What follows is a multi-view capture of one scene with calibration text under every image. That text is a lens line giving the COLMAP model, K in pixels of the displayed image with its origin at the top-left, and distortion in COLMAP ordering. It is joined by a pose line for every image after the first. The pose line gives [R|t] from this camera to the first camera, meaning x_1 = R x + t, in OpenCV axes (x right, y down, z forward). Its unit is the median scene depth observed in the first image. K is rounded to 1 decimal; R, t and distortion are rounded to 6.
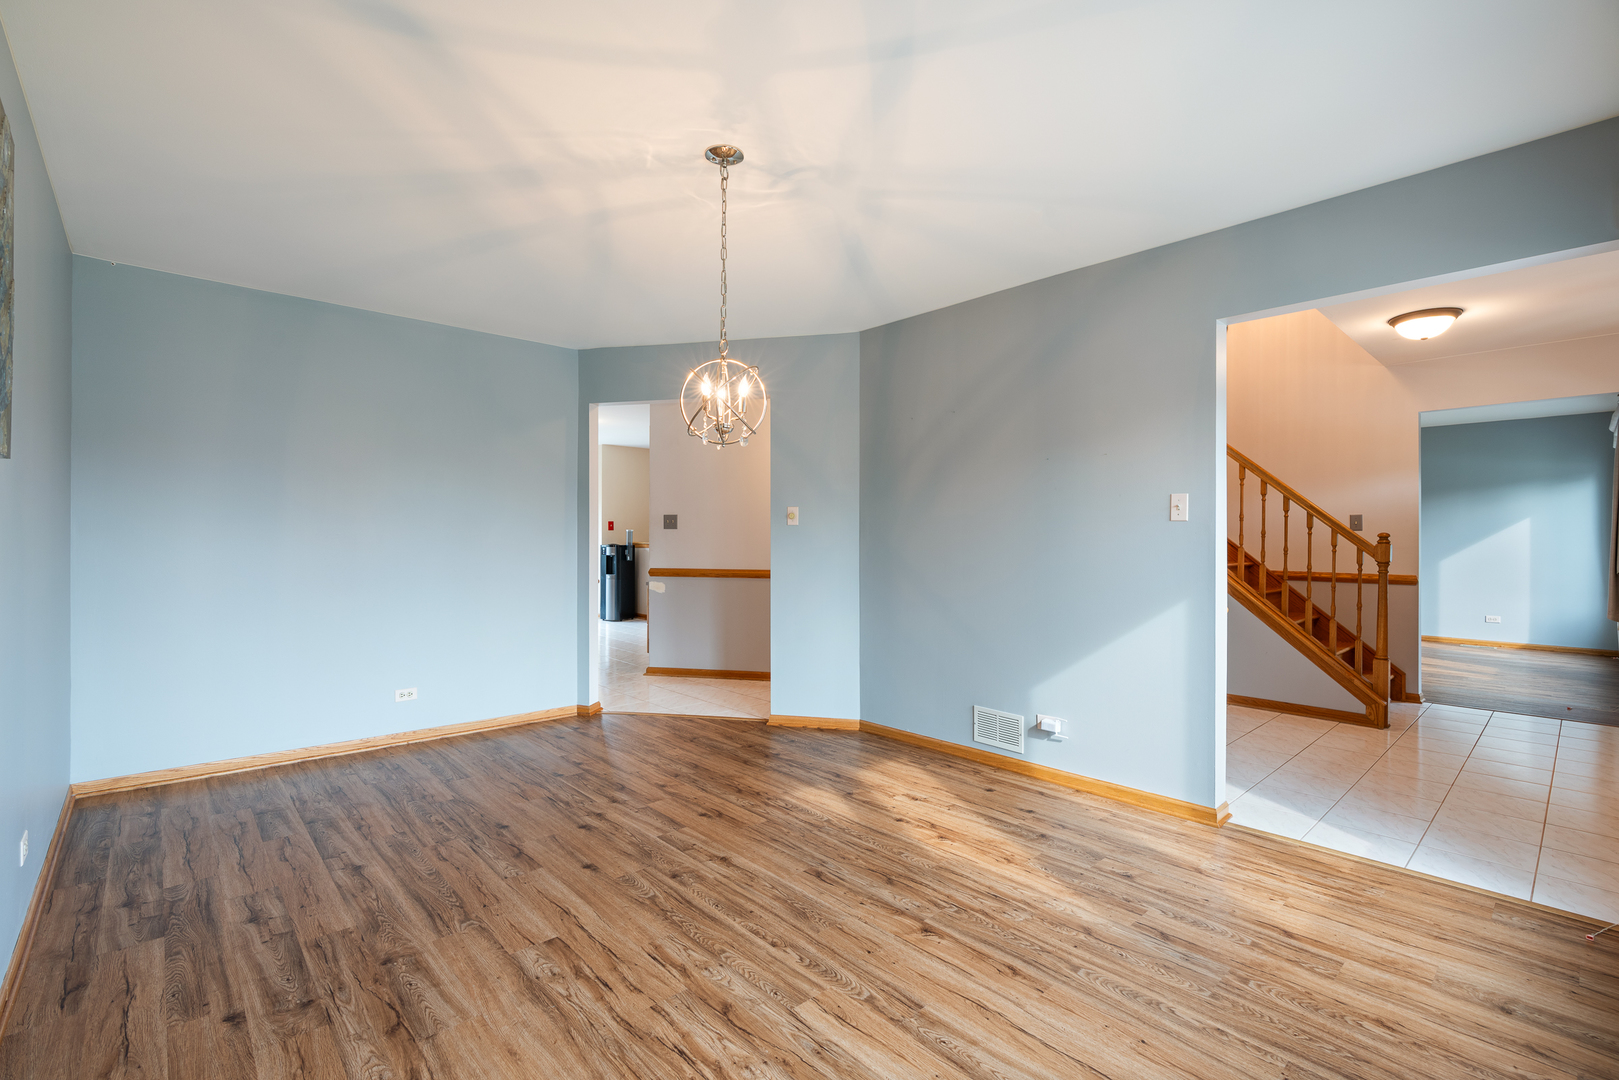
lens RADIAL K [[726.1, 0, 810.3], [0, 726.1, 541.5], [0, 0, 1]] dist [-0.000812, 0.000798]
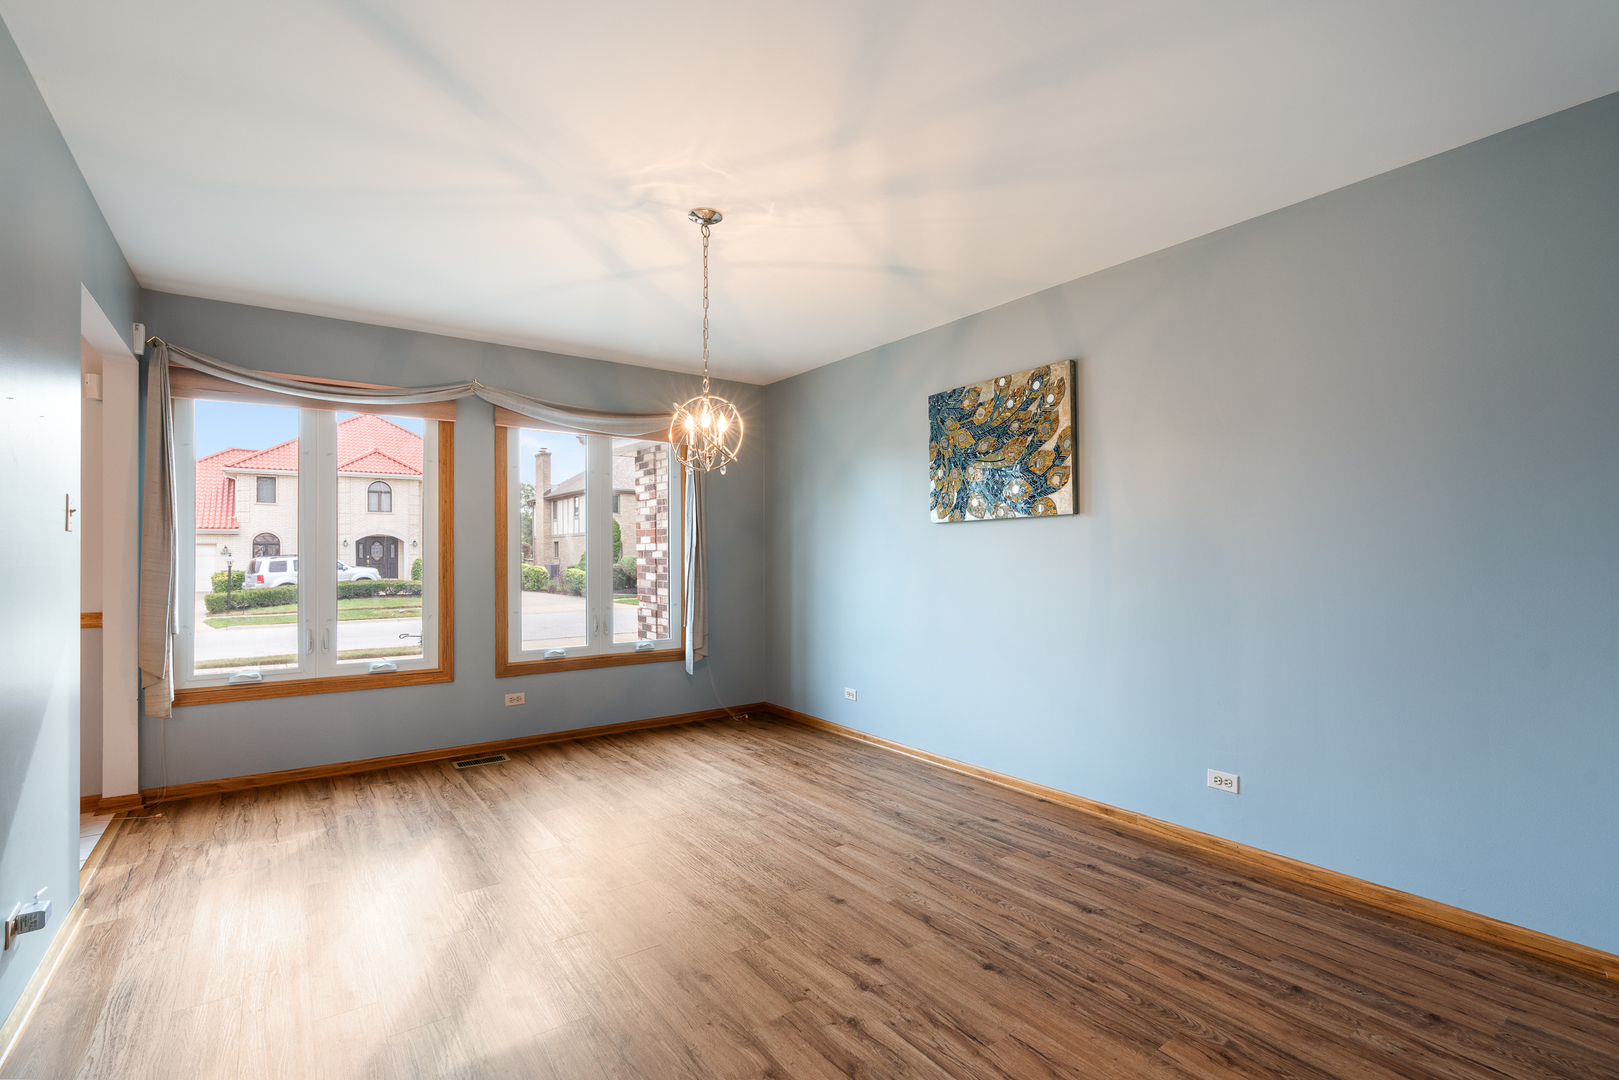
lens RADIAL K [[726.1, 0, 809.6], [0, 726.1, 546.1], [0, 0, 1]] dist [-0.000812, 0.000798]
pose [[-0.993934, 0.001964, 0.109959, -0.422357], [0.002091, 0.999997, 0.001040, -0.018597], [-0.109956, 0.001264, -0.993936, 2.208244]]
